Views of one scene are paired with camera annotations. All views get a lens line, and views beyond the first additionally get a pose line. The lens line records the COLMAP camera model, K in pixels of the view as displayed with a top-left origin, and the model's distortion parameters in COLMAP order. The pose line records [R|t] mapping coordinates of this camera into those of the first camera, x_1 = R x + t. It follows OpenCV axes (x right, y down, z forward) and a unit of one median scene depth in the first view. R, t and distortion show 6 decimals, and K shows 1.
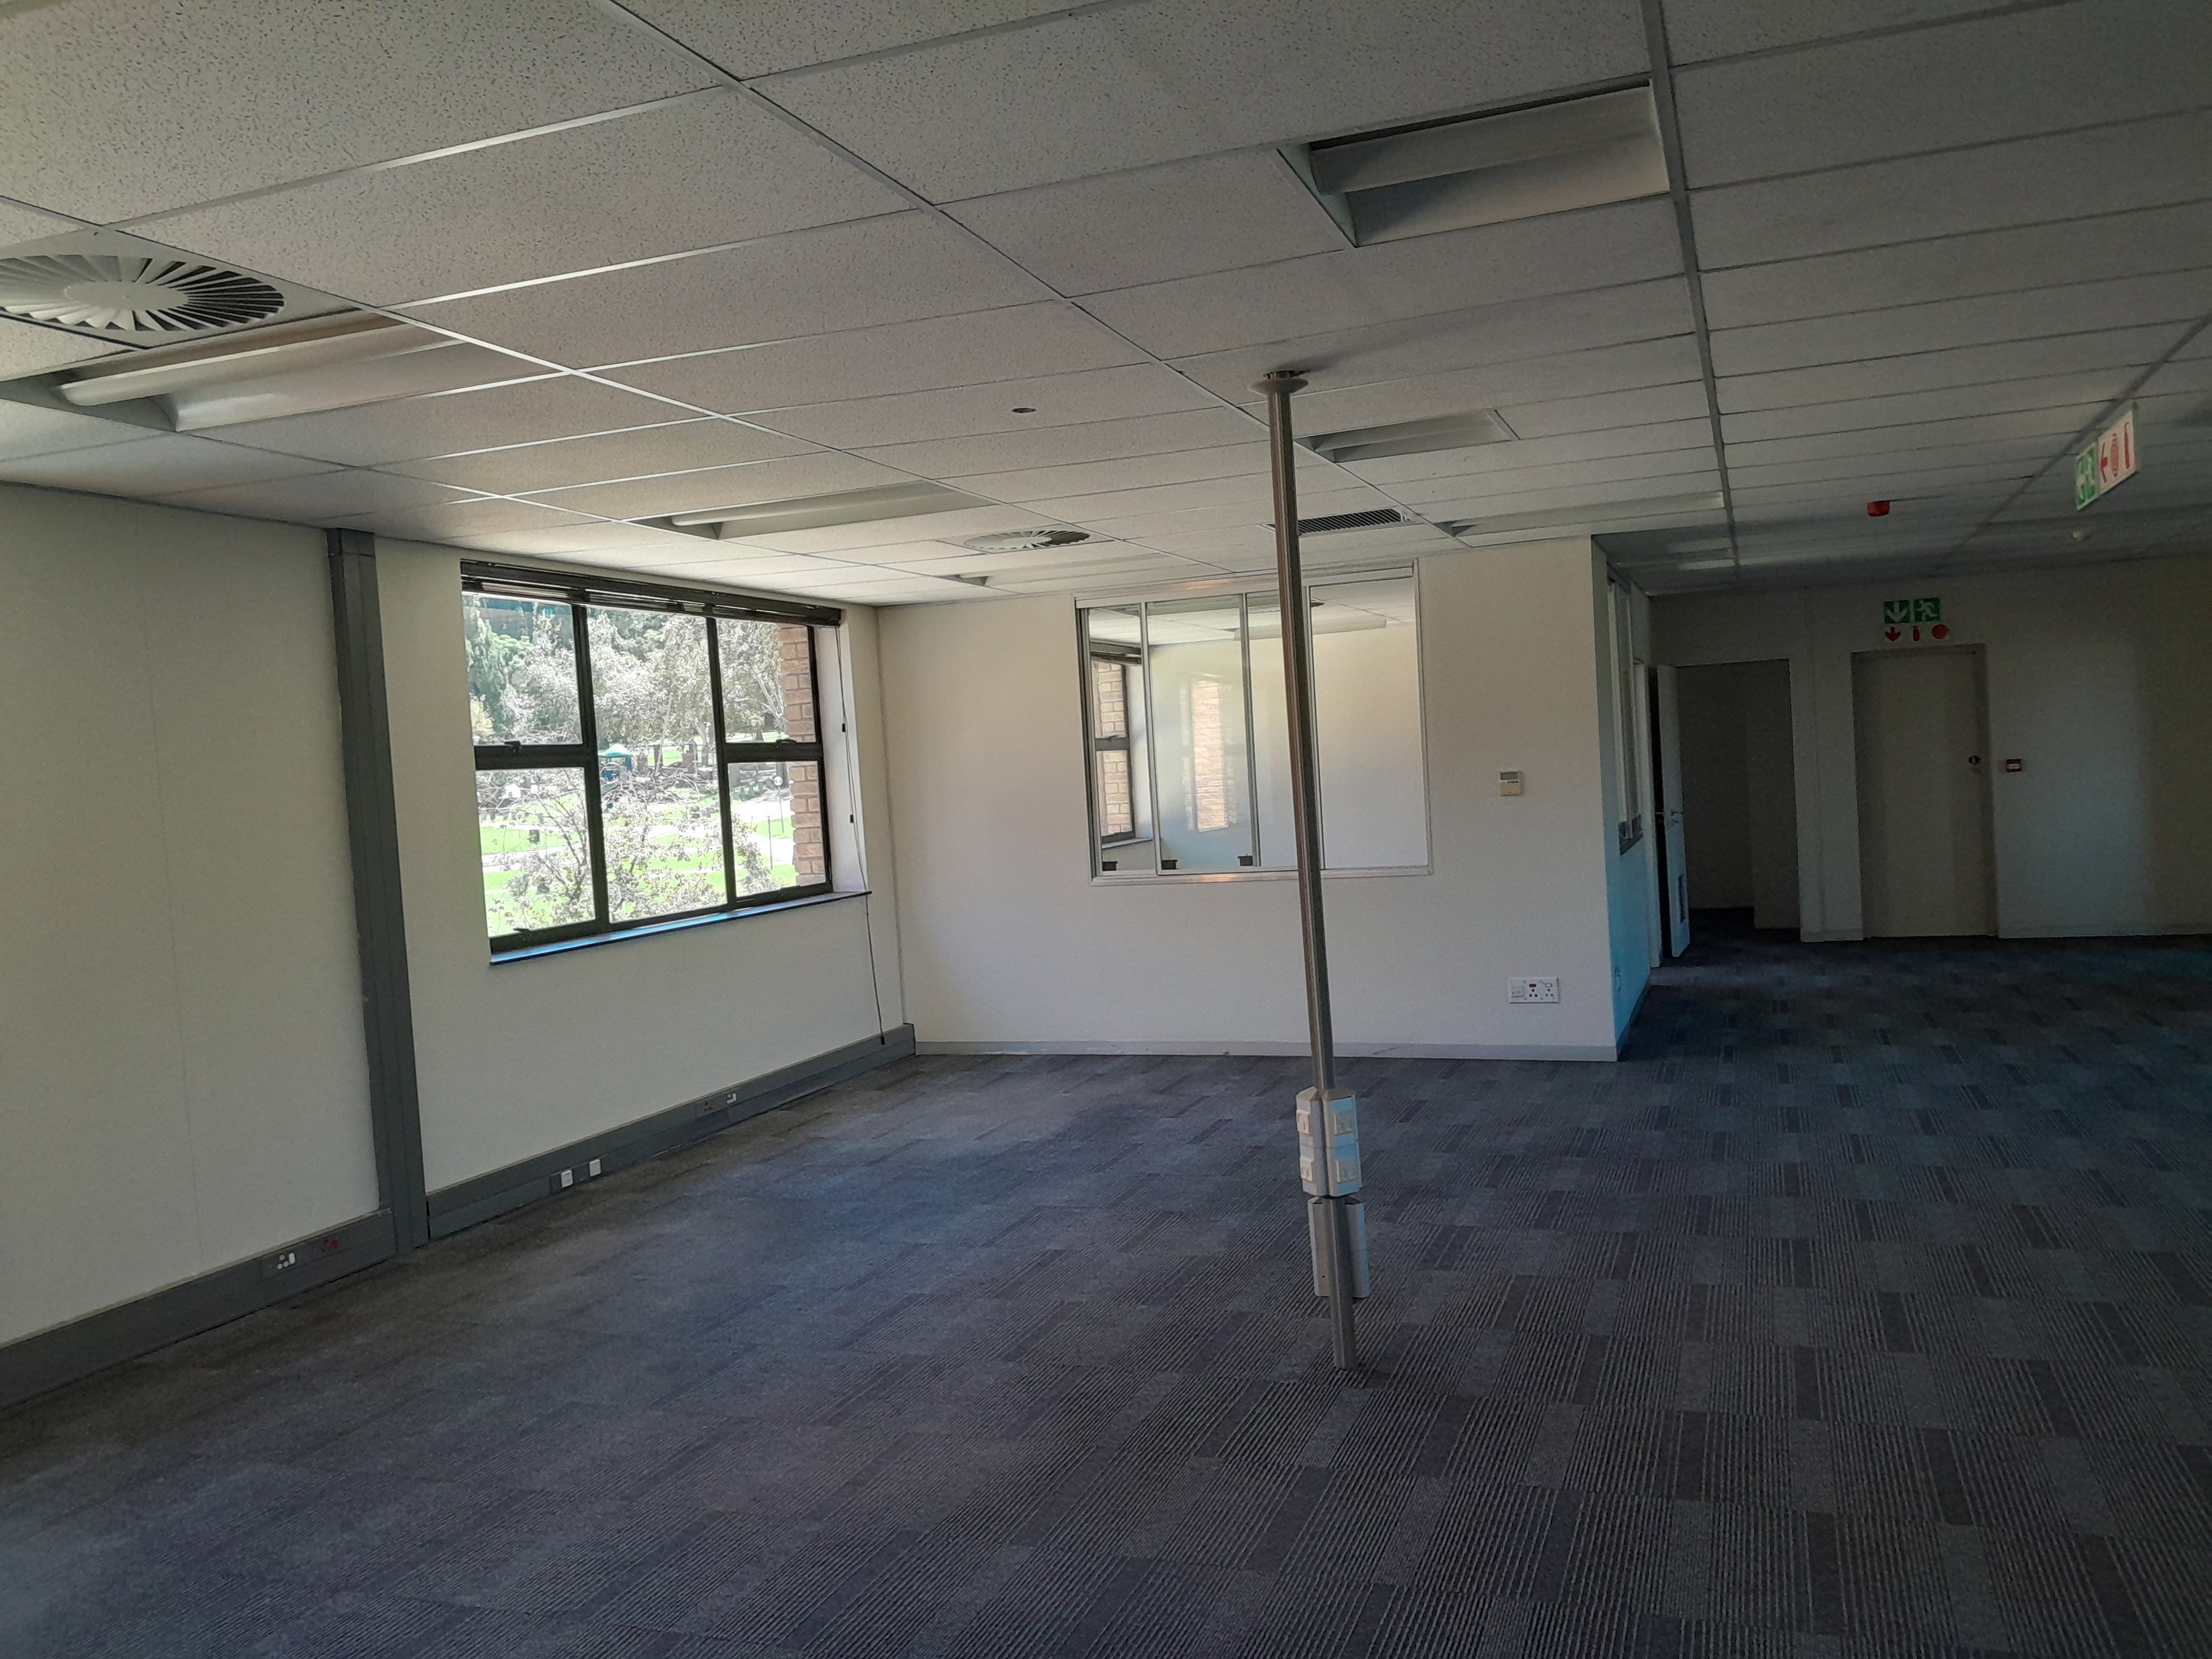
lens RADIAL K [[1739.5, 0, 1126.7], [0, 1739.5, 839.4], [0, 0, 1]] dist [0.120988, -0.189060]
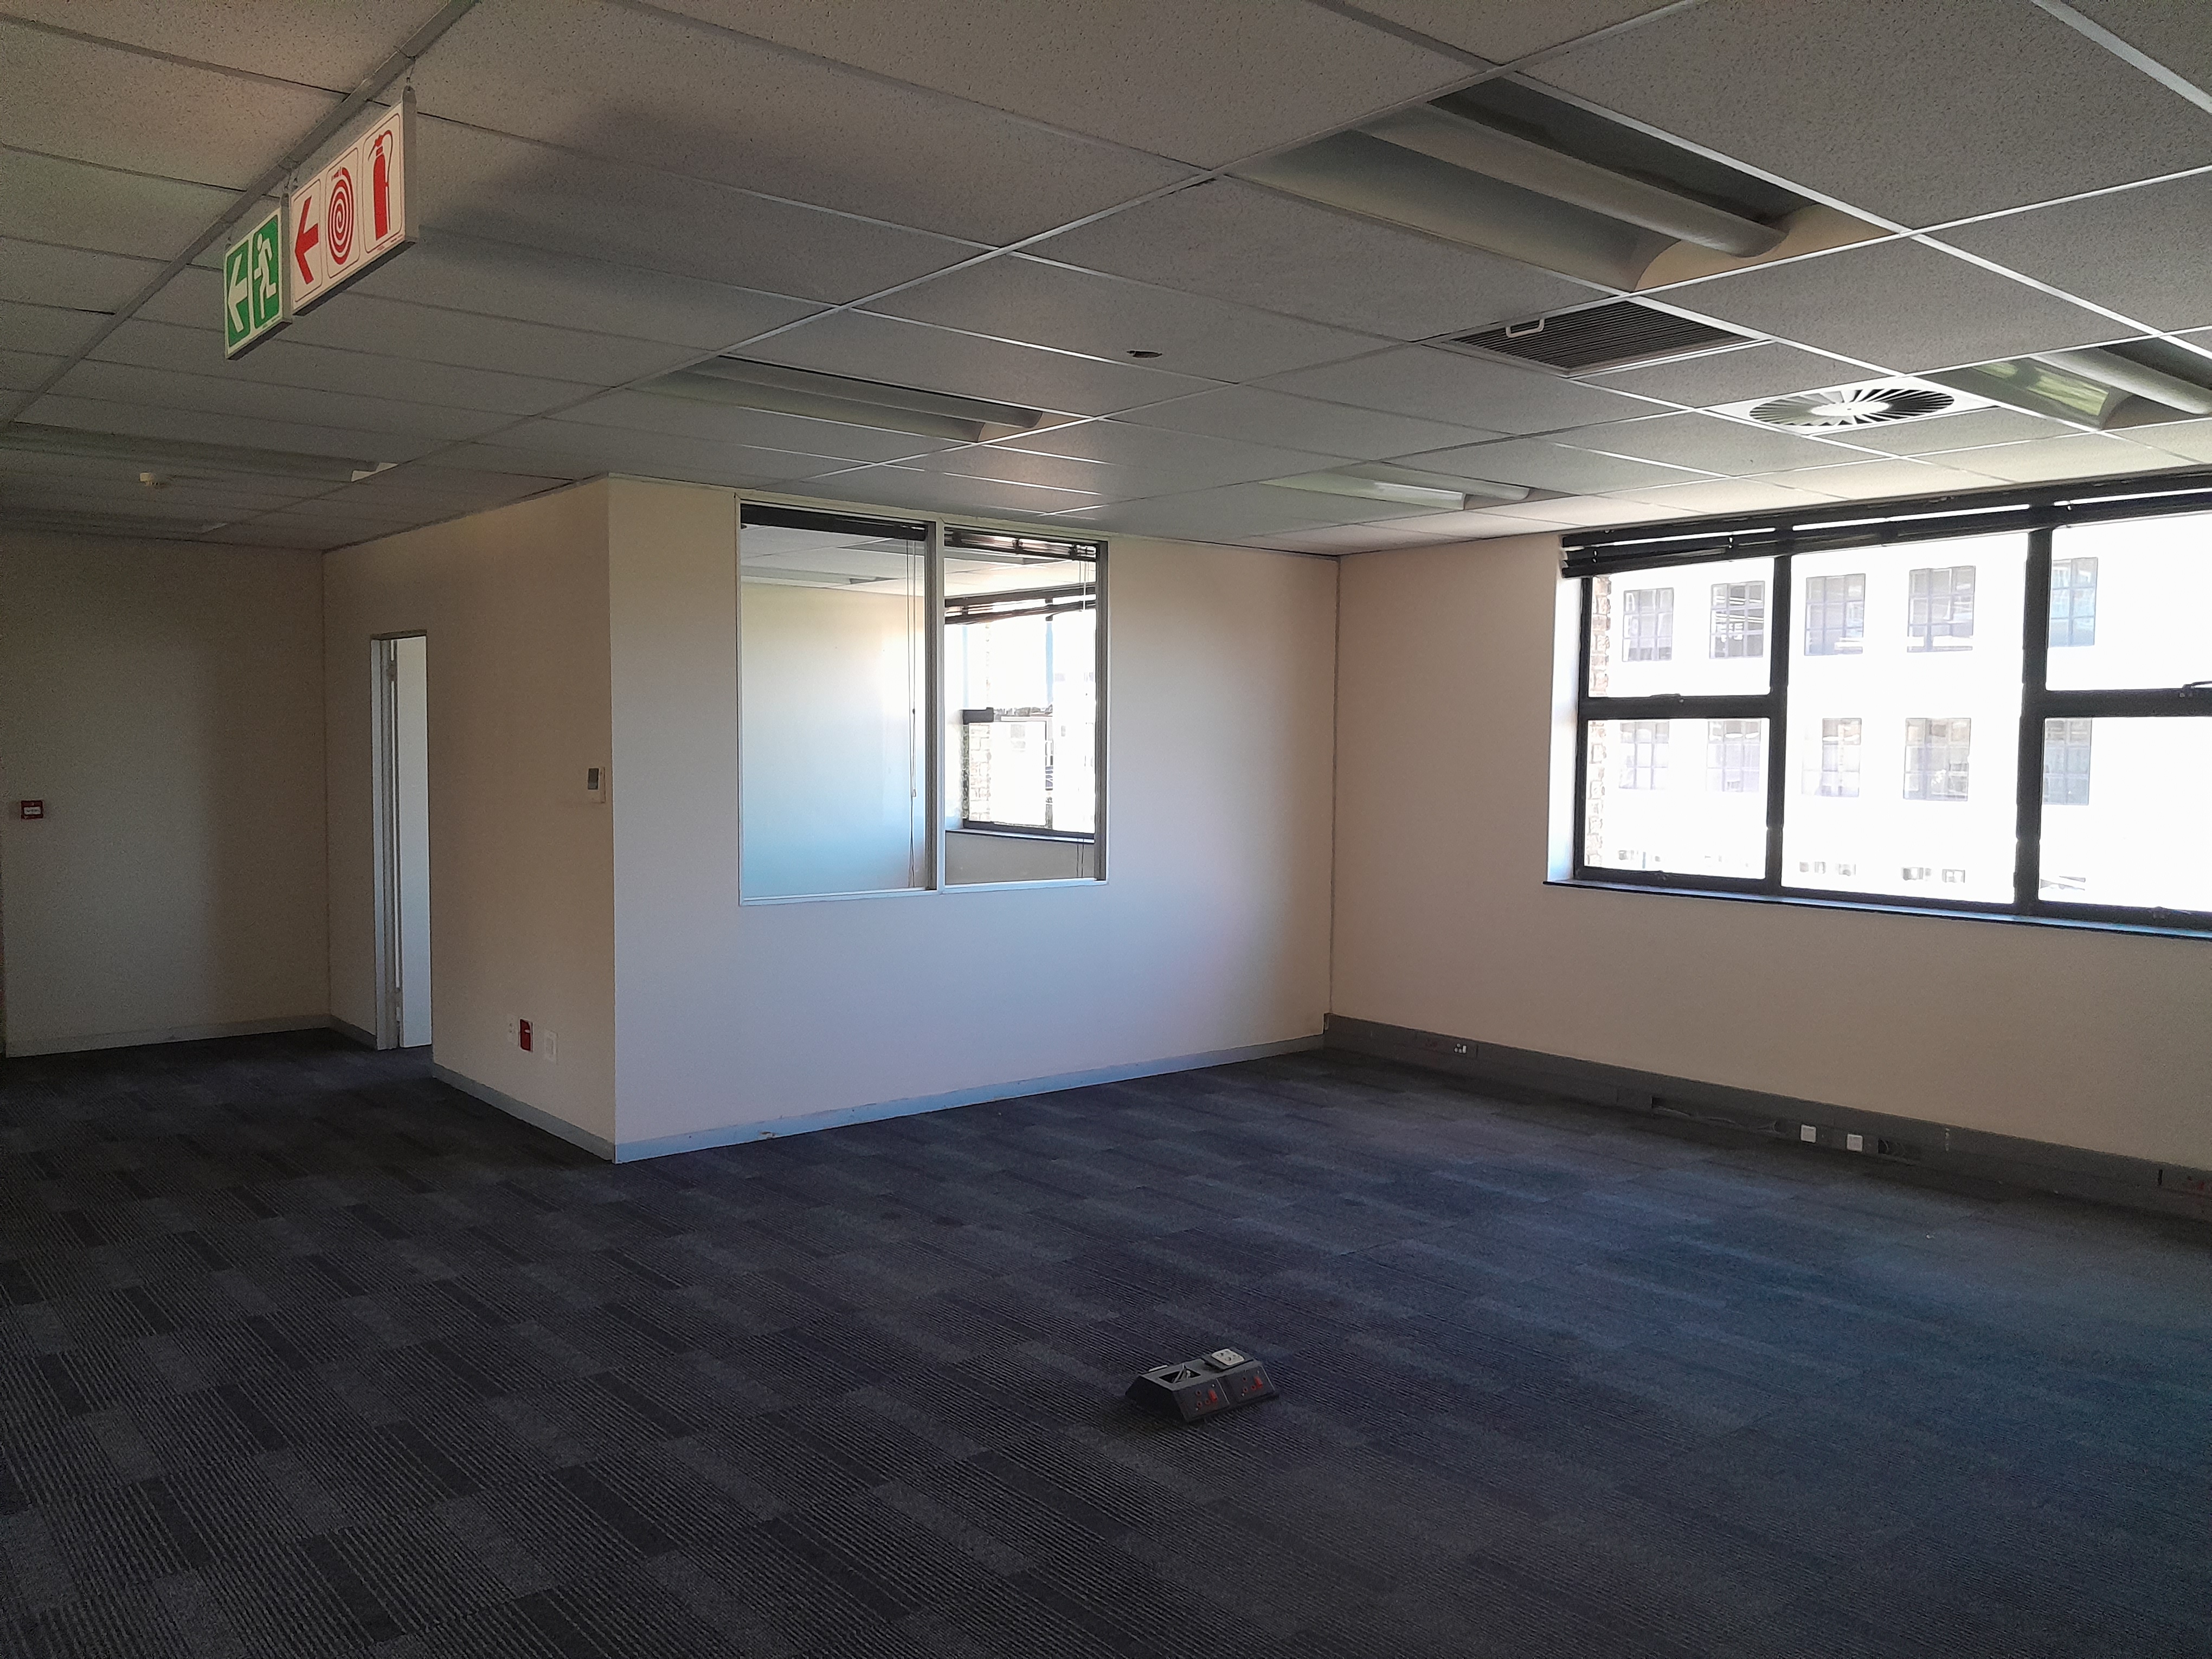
lens RADIAL K [[1758.7, 0, 1156.4], [0, 1758.7, 838.3], [0, 0, 1]] dist [-0.011538, -0.007108]
pose [[0.496720, 0.017555, 0.867733, 0.167407], [-0.004762, 0.999835, -0.017502, -0.028211], [-0.867898, 0.004561, 0.496722, 0.372396]]
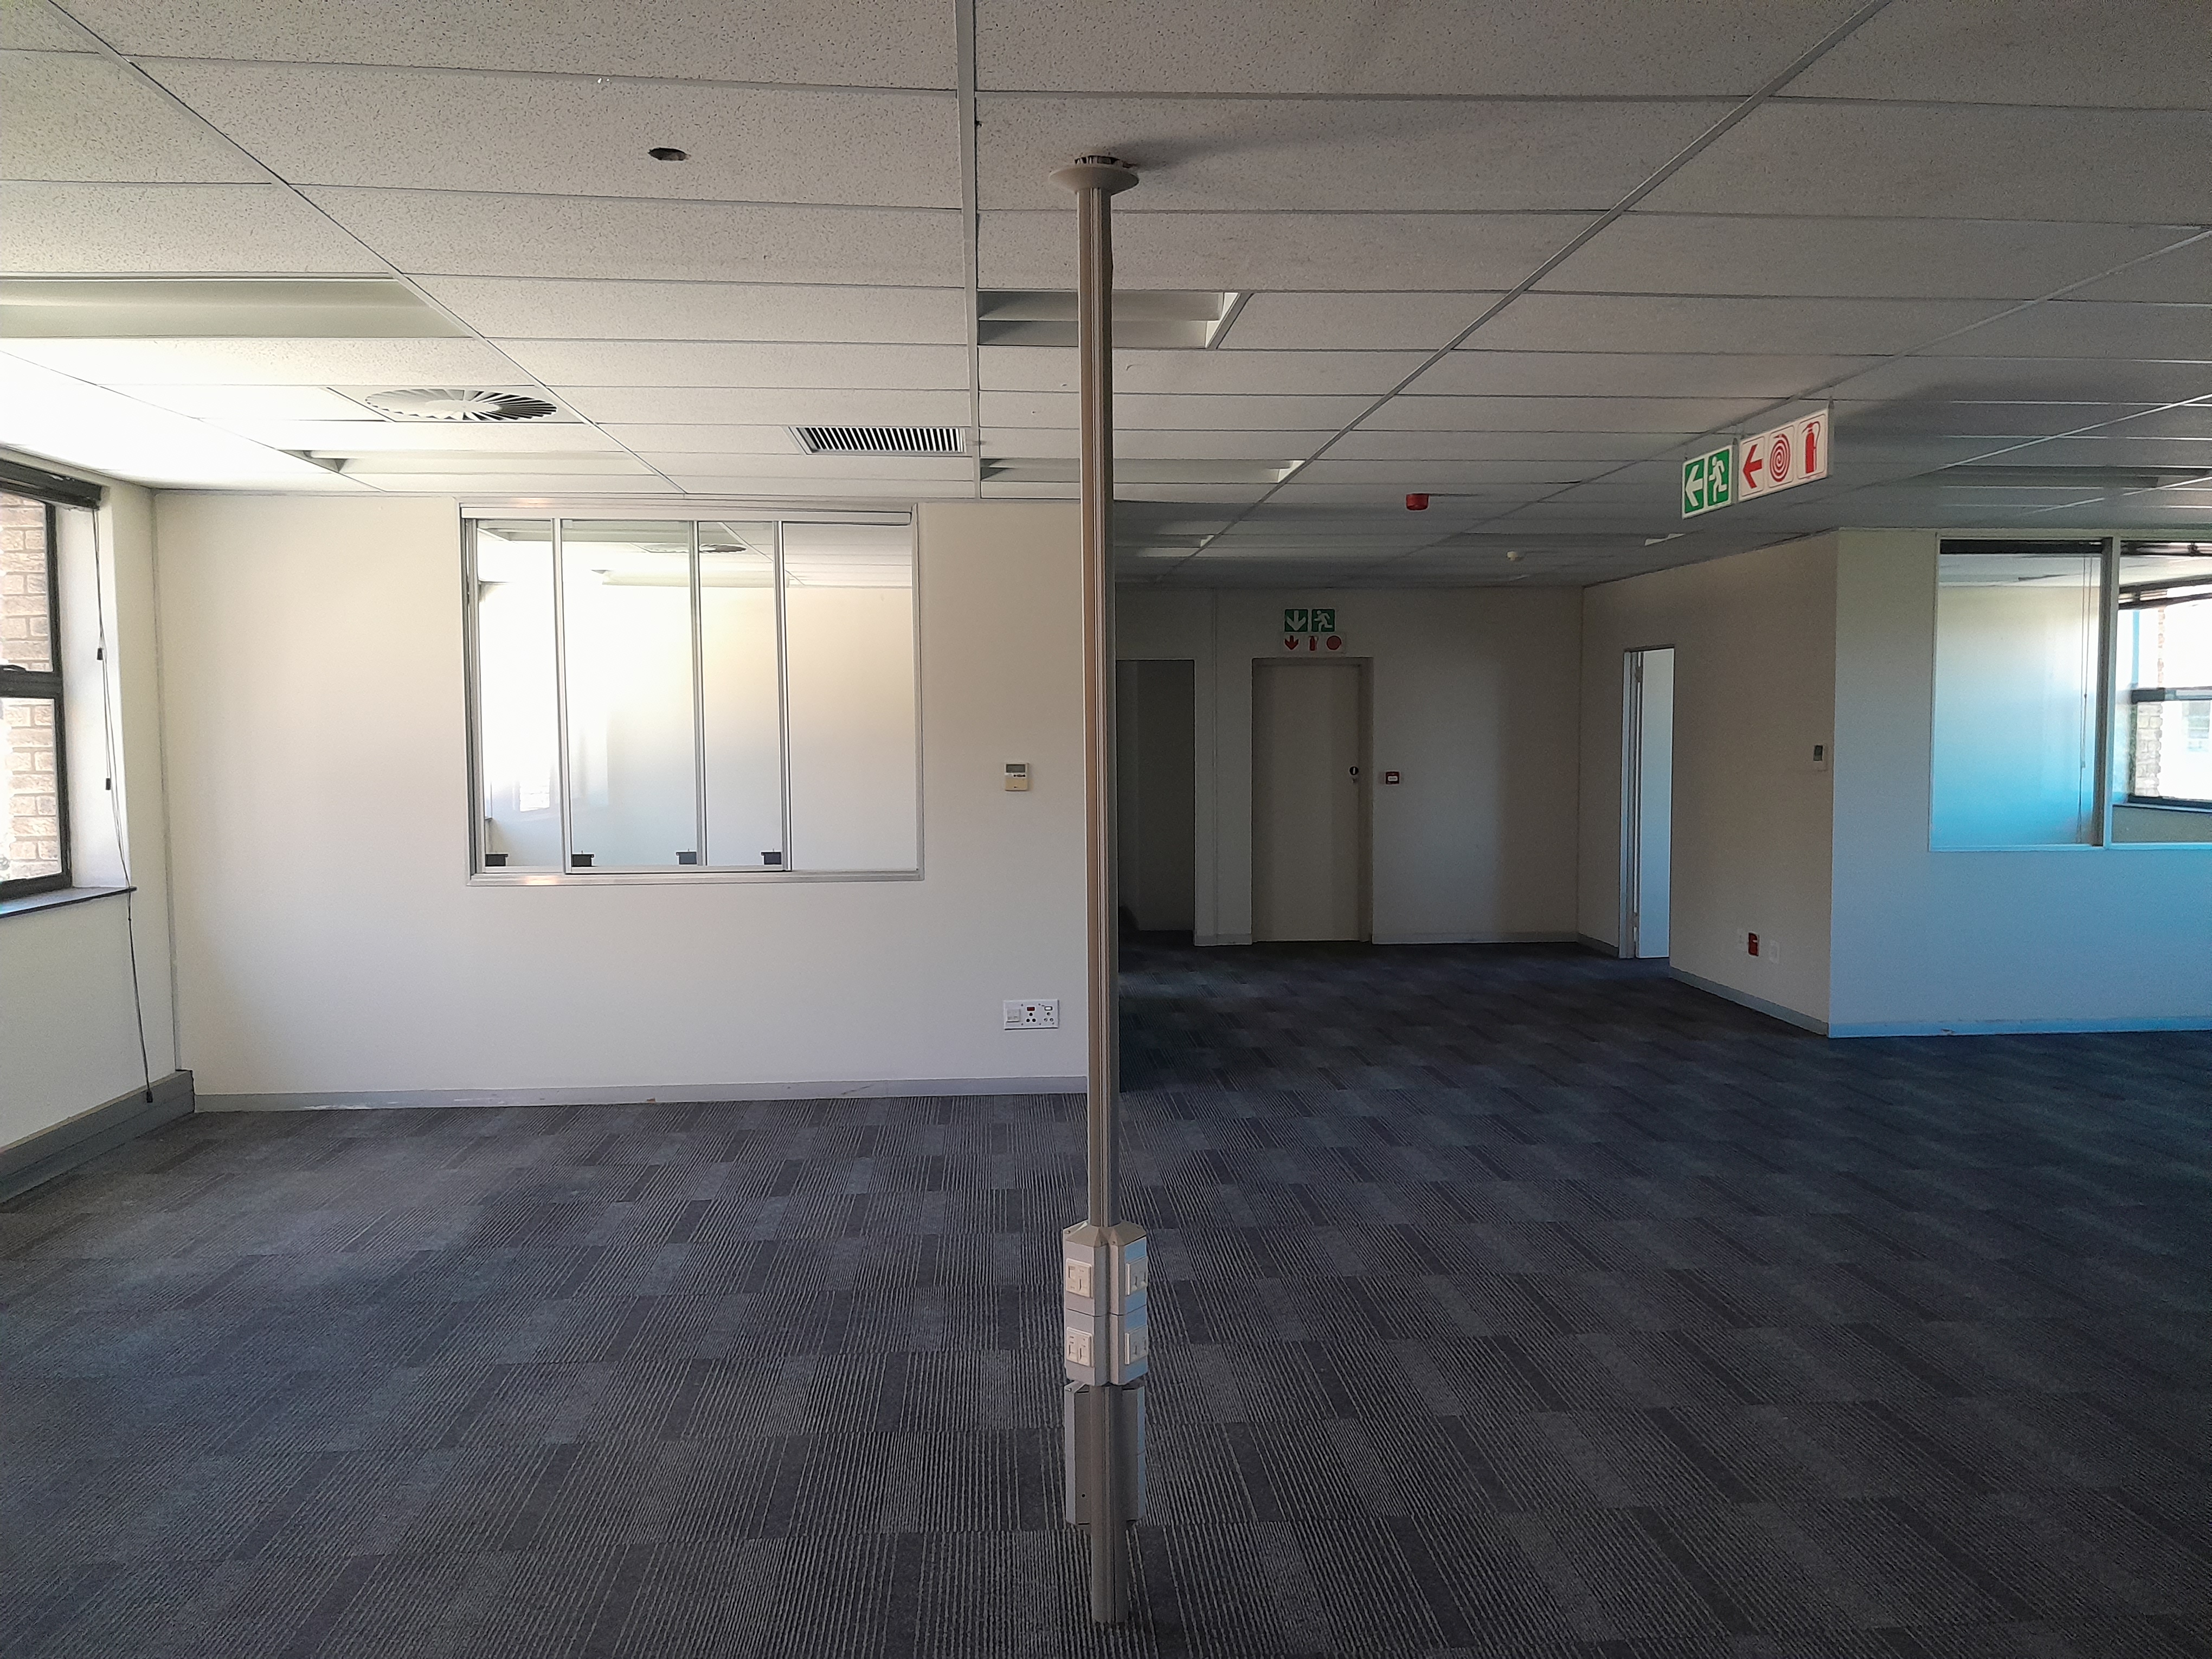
lens RADIAL K [[1739.5, 0, 1126.7], [0, 1739.5, 839.4], [0, 0, 1]] dist [0.120988, -0.189060]
pose [[0.909106, 0.028270, 0.415605, -0.086676], [-0.032414, 0.999470, 0.002920, -0.005312], [-0.415302, -0.016126, 0.909541, 0.190655]]
